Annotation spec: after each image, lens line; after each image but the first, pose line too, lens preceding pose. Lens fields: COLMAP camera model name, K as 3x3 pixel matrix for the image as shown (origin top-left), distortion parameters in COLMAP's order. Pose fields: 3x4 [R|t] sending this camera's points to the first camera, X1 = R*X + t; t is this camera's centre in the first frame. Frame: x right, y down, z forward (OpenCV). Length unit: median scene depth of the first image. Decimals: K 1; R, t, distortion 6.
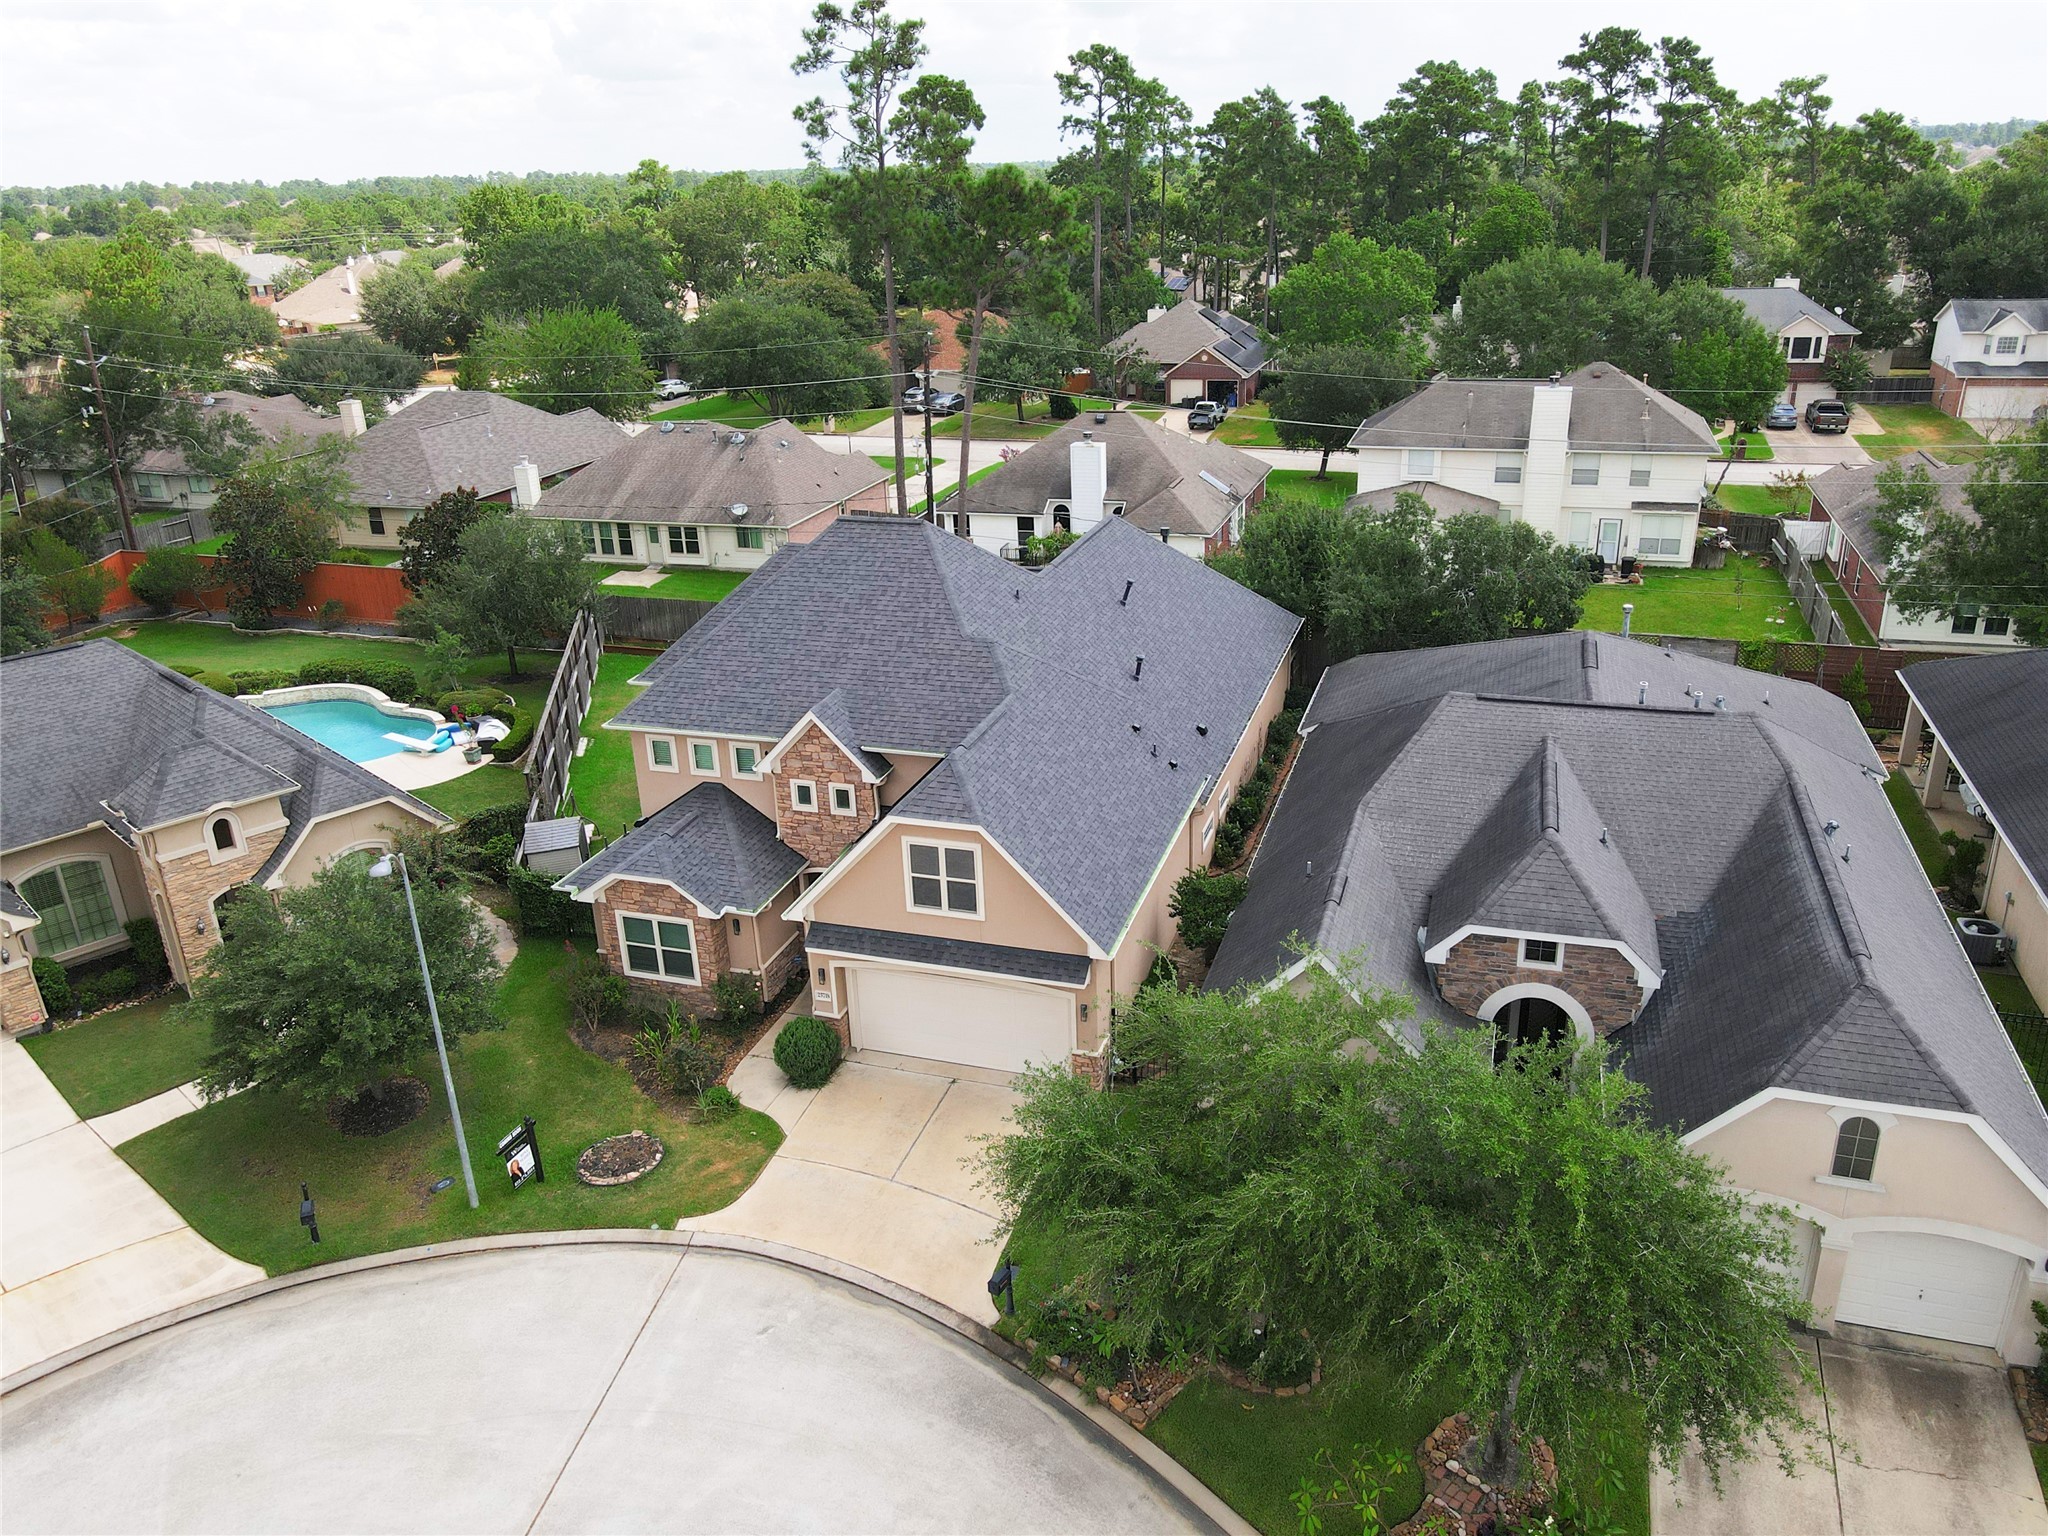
lens RADIAL K [[1502.7, 0, 1024.0], [0, 1502.7, 768.0], [0, 0, 1]] dist [0.010162, 0.008186]
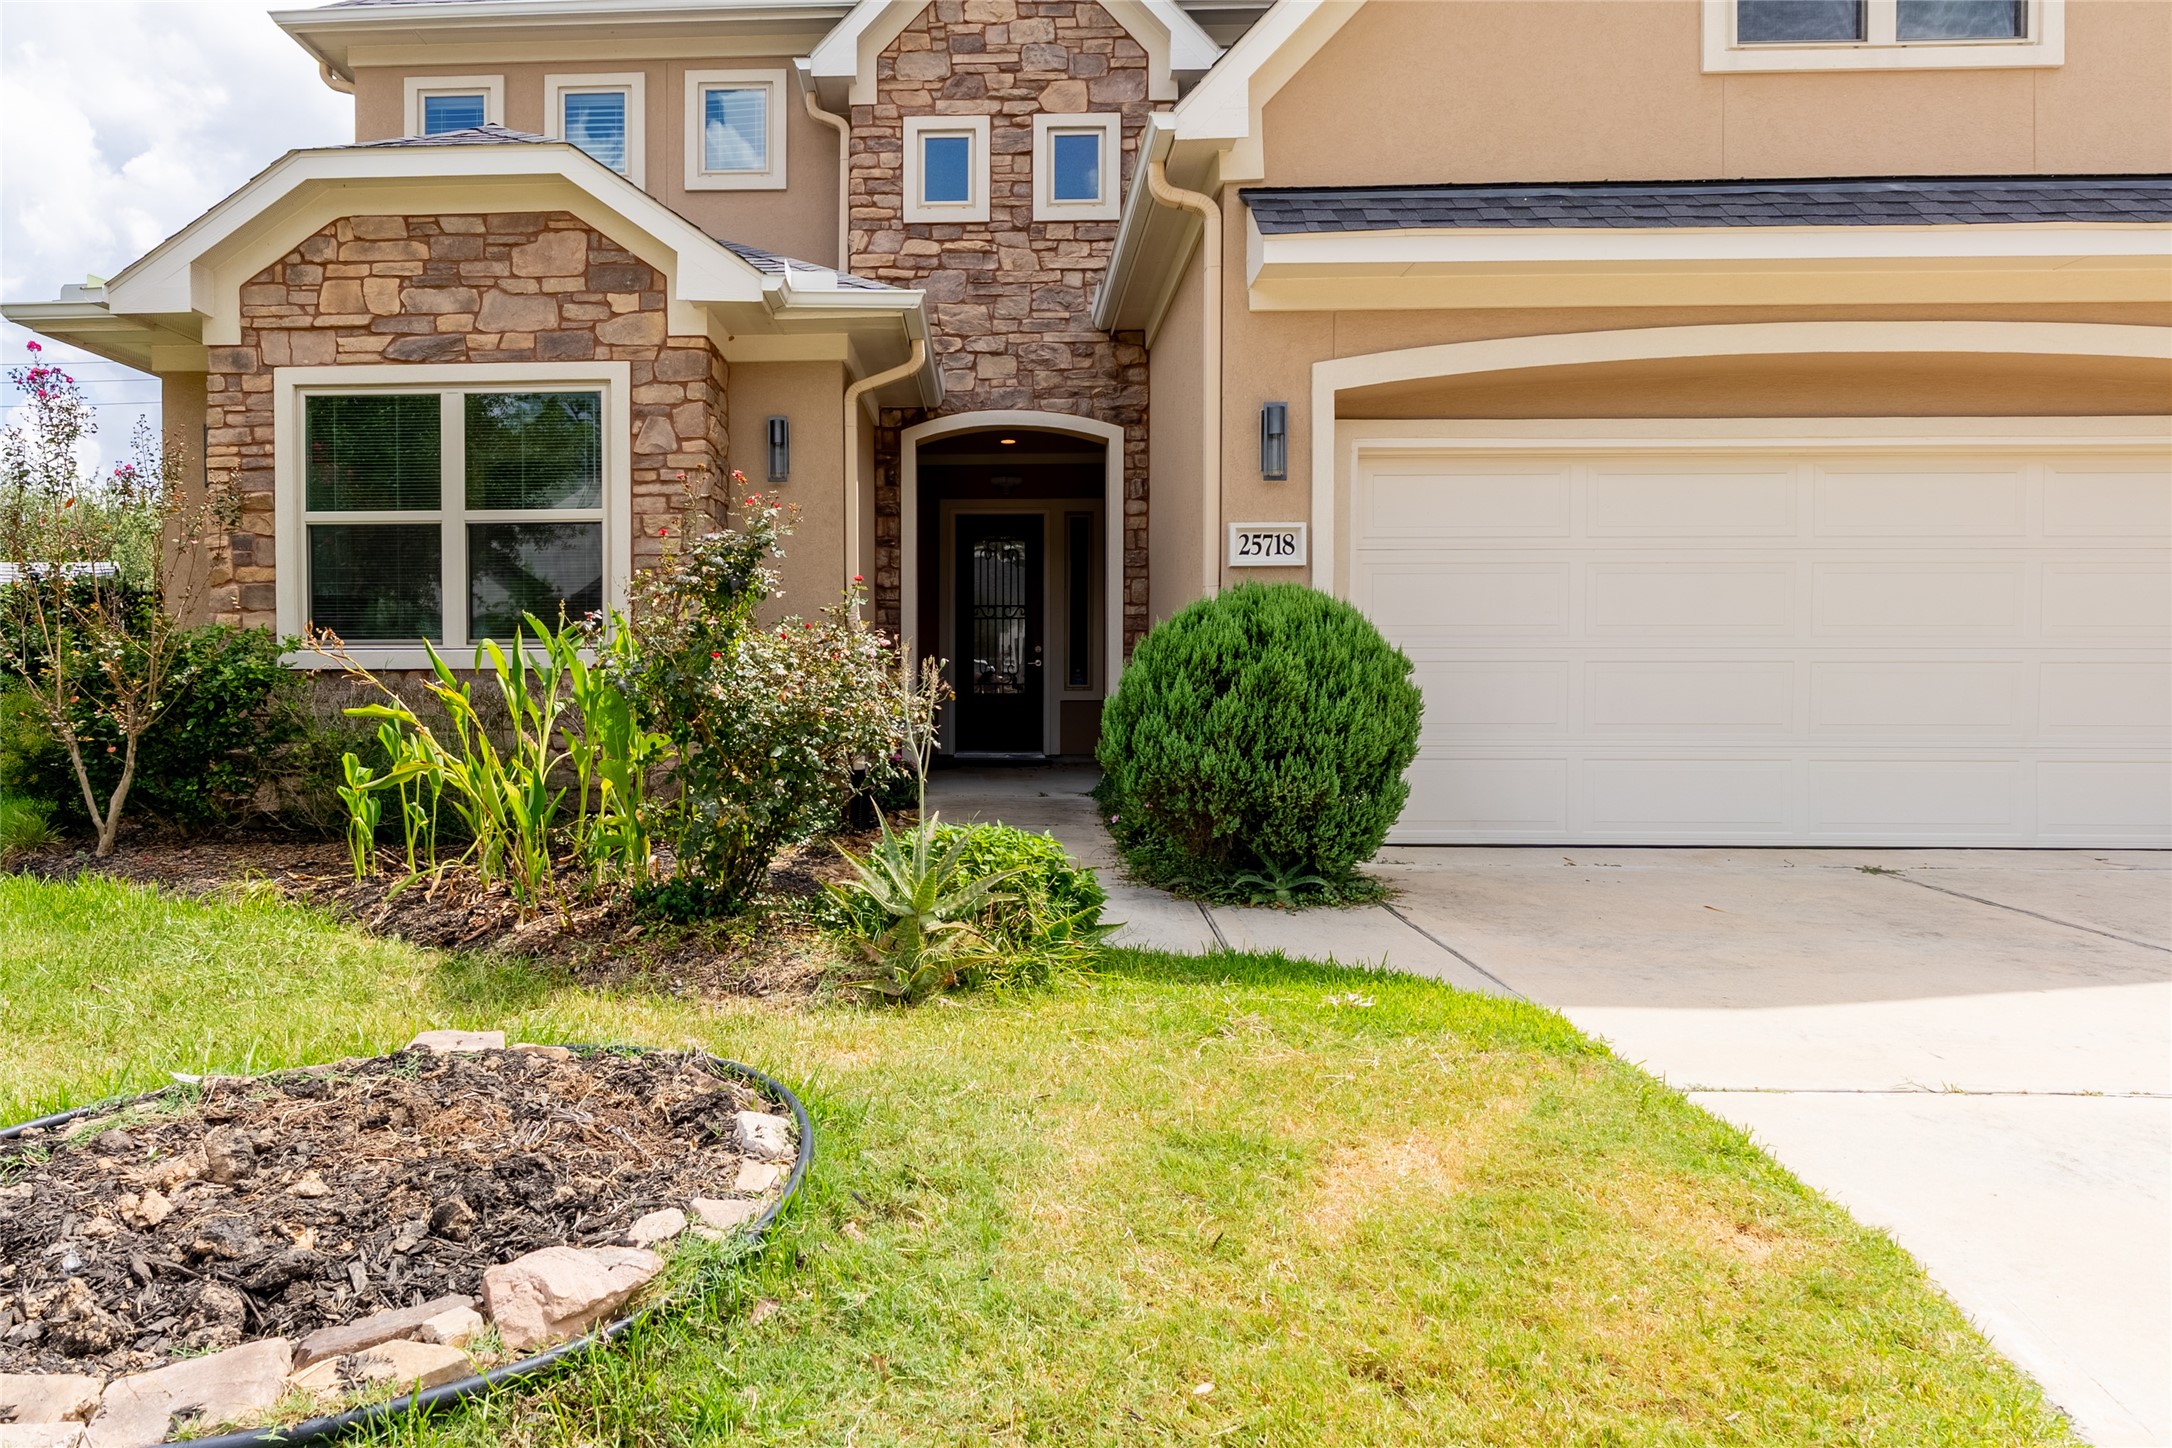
lens RADIAL K [[1311.1, 0, 948.8], [0, 1311.1, 723.8], [0, 0, 1]] dist [0.006188, 0.001109]
pose [[0.959204, 0.030923, 0.281018, -0.221852], [0.070695, 0.936186, -0.344321, 0.228014], [-0.273733, 0.350141, 0.895808, 0.788197]]
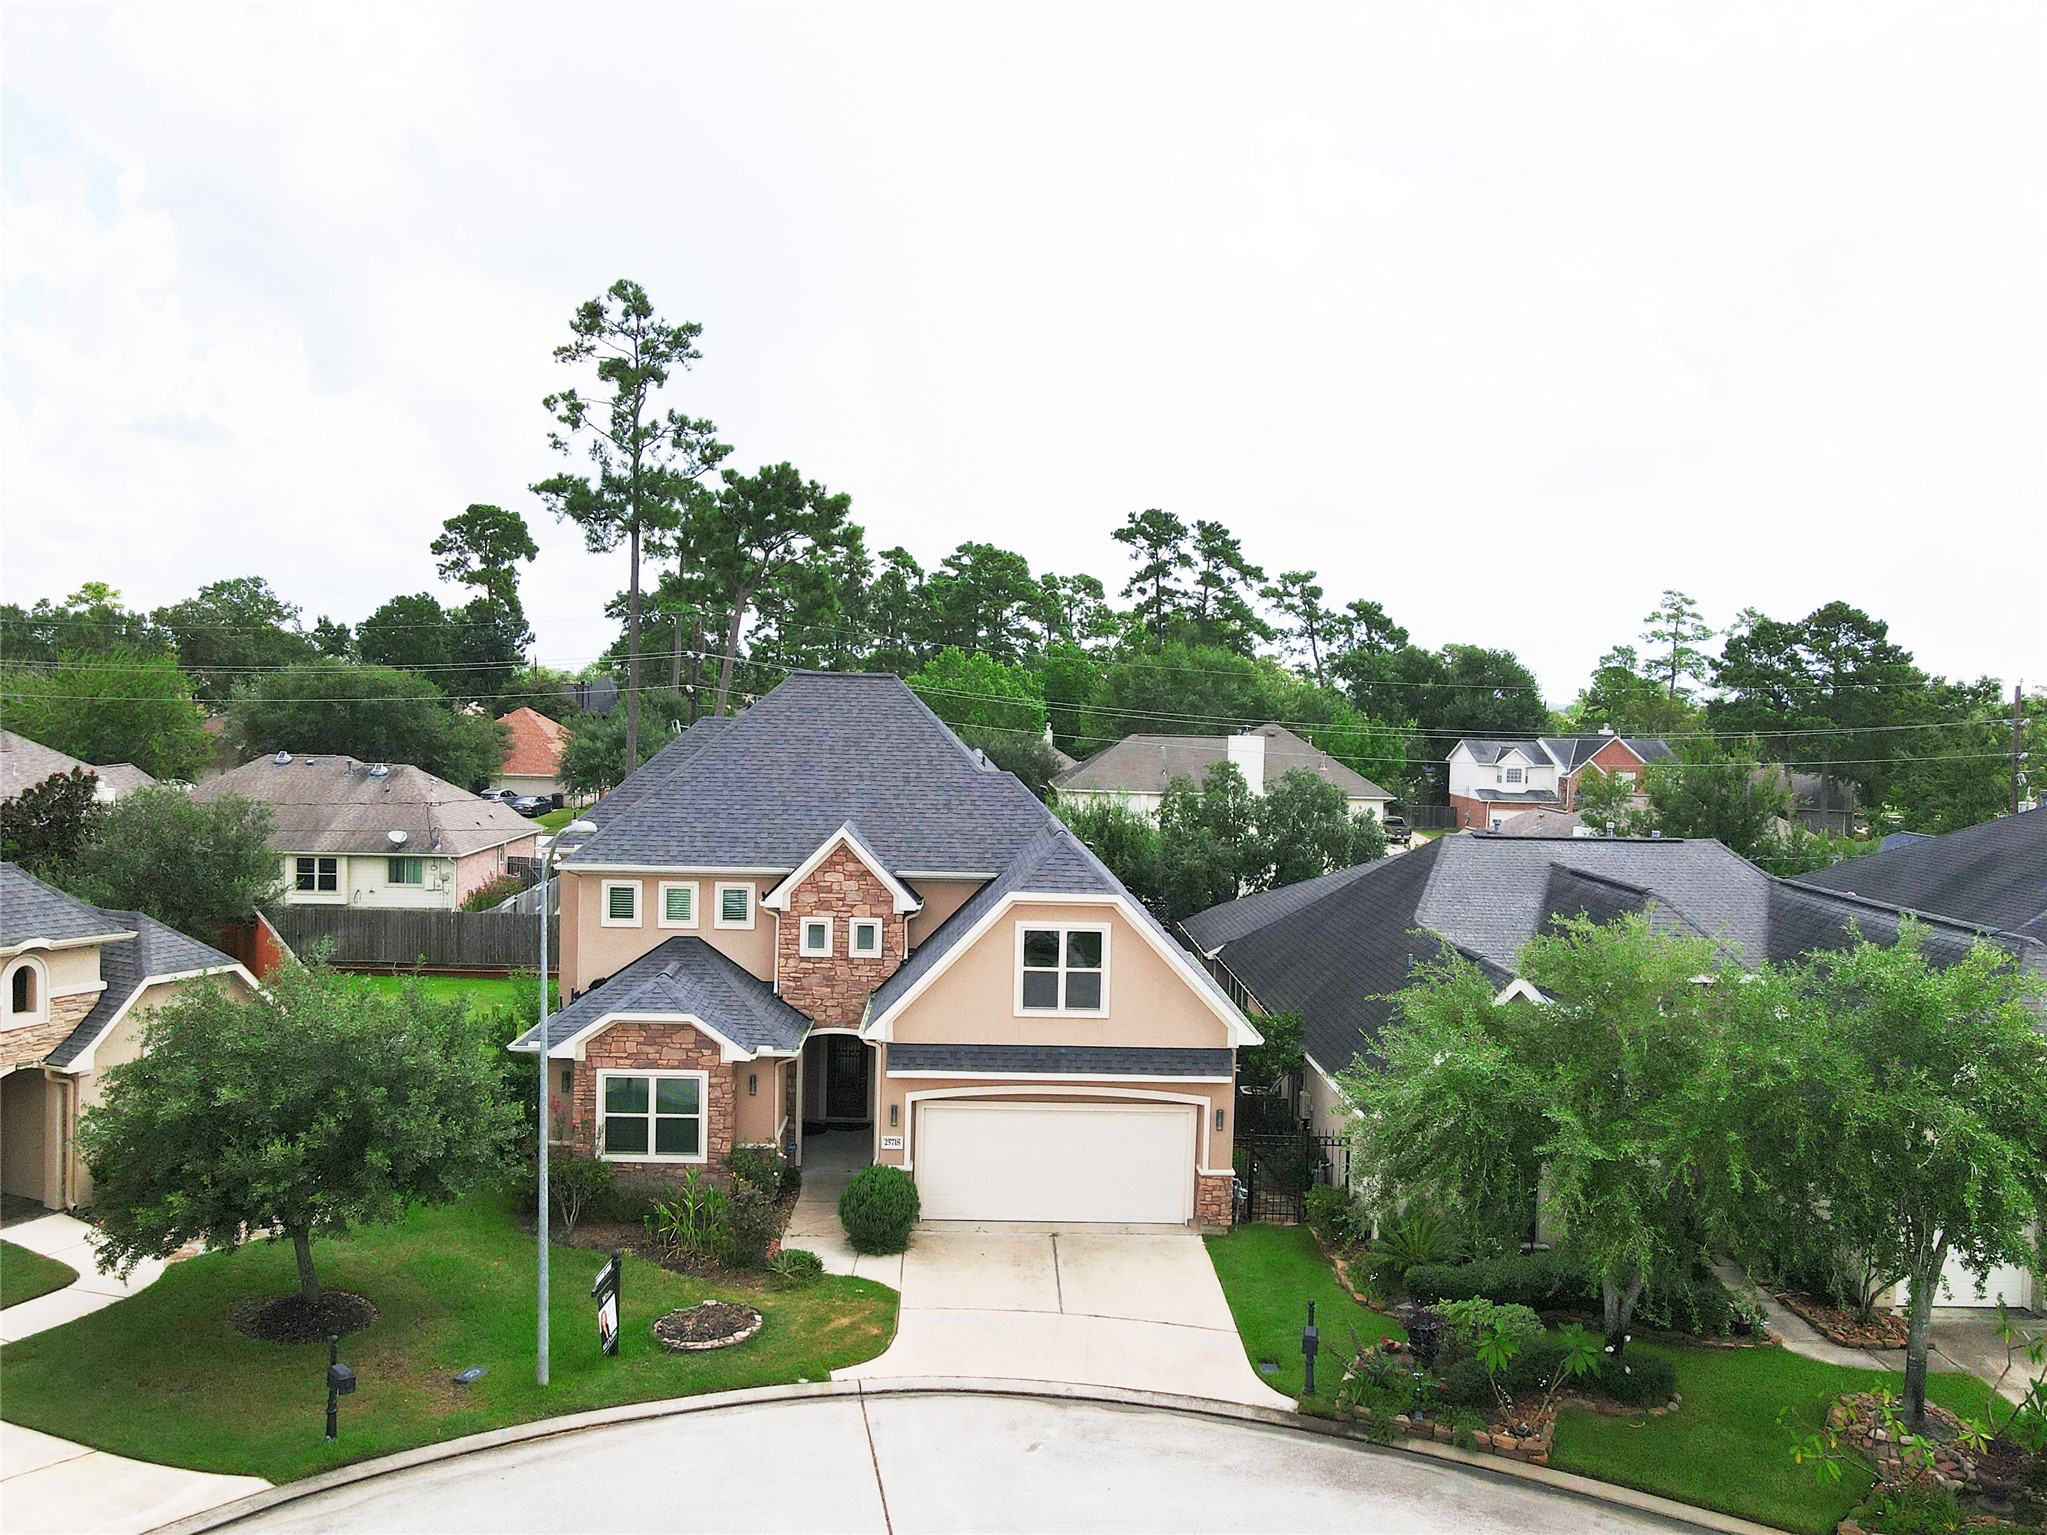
lens RADIAL K [[1610.8, 0, 1023.5], [0, 1610.8, 767.5], [0, 0, 1]] dist [-0.003757, 0.038944]
pose [[0.937592, 0.043258, 0.345036, -0.356955], [0.074483, 0.944221, -0.320778, 0.230839], [-0.339667, 0.326458, 0.882072, 0.117629]]
